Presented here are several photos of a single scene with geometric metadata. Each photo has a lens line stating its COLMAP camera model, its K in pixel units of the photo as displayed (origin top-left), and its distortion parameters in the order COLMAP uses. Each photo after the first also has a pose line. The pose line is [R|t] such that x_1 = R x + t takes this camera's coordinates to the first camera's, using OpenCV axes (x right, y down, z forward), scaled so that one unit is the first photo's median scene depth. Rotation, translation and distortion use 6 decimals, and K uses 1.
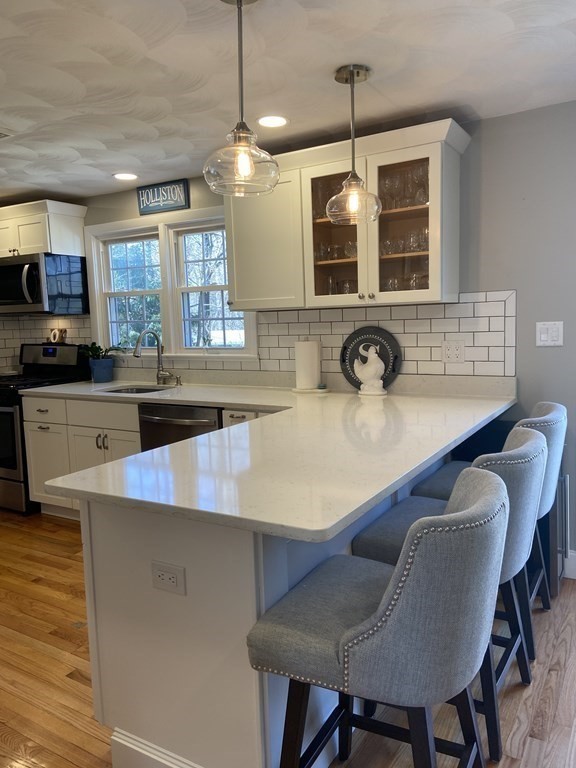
lens RADIAL K [[575.9, 0, 288.0], [0, 575.9, 384.0], [0, 0, 1]] dist [0.140849, -0.152535]
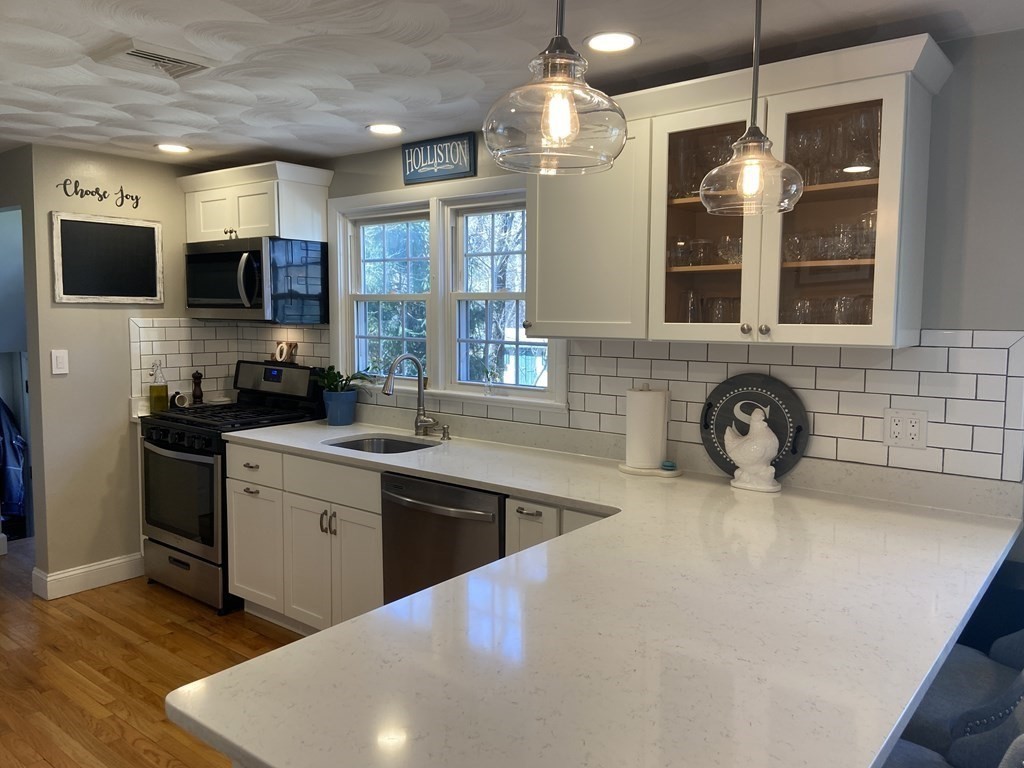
lens RADIAL K [[767.9, 0, 512.0], [0, 767.9, 384.0], [0, 0, 1]] dist [0.140849, -0.152535]
pose [[0.991555, 0.046253, -0.121161, -0.010898], [-0.048376, 0.998722, -0.014637, -0.062128], [0.120329, 0.020374, 0.992525, 0.154323]]
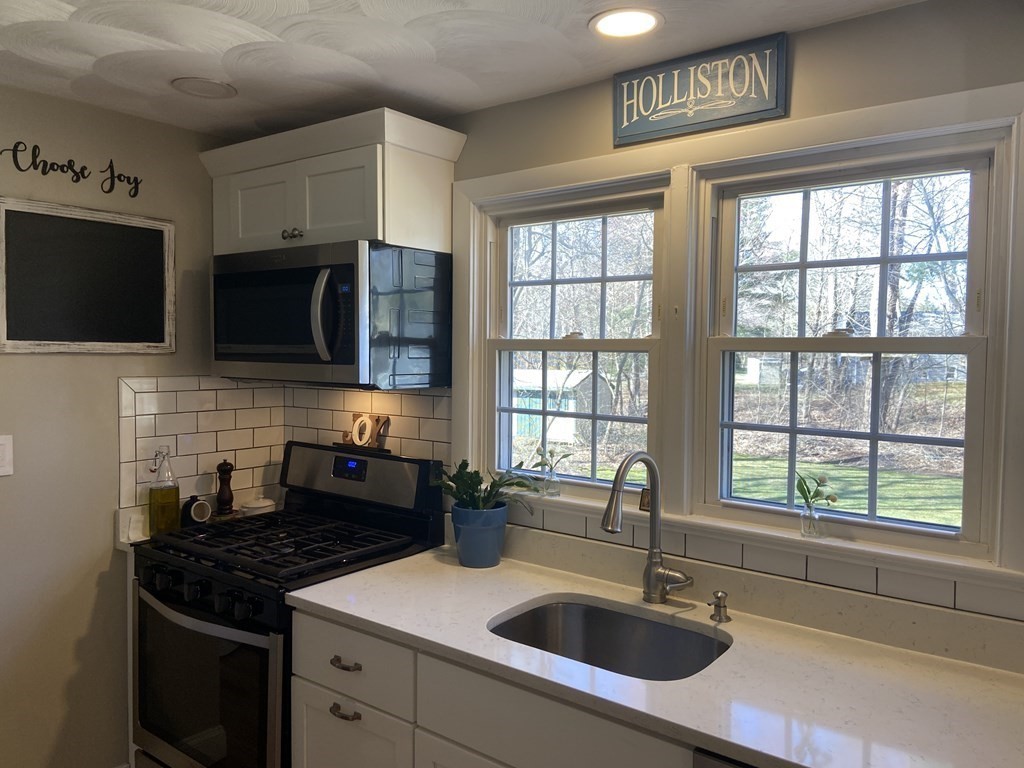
lens RADIAL K [[782.9, 0, 512.5], [0, 782.9, 396.7], [0, 0, 1]] dist [0.140366, -0.167185]
pose [[0.993387, 0.045655, -0.105344, -0.323653], [-0.051088, 0.997469, -0.049463, -0.120591], [0.102819, 0.054518, 0.993205, 0.611386]]
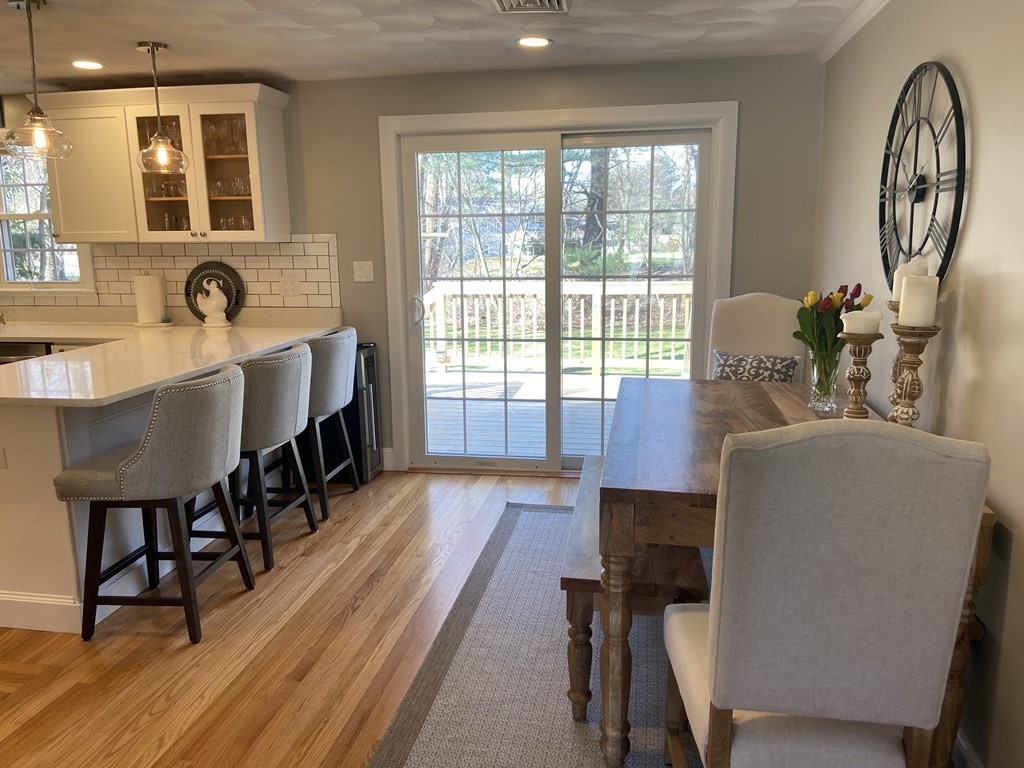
lens RADIAL K [[771.5, 0, 509.0], [0, 771.5, 371.7], [0, 0, 1]] dist [0.120918, -0.156389]
pose [[0.931669, -0.046483, 0.360321, 0.117199], [0.026641, 0.997852, 0.059842, 0.027207], [-0.362329, -0.046154, 0.930907, -0.498545]]
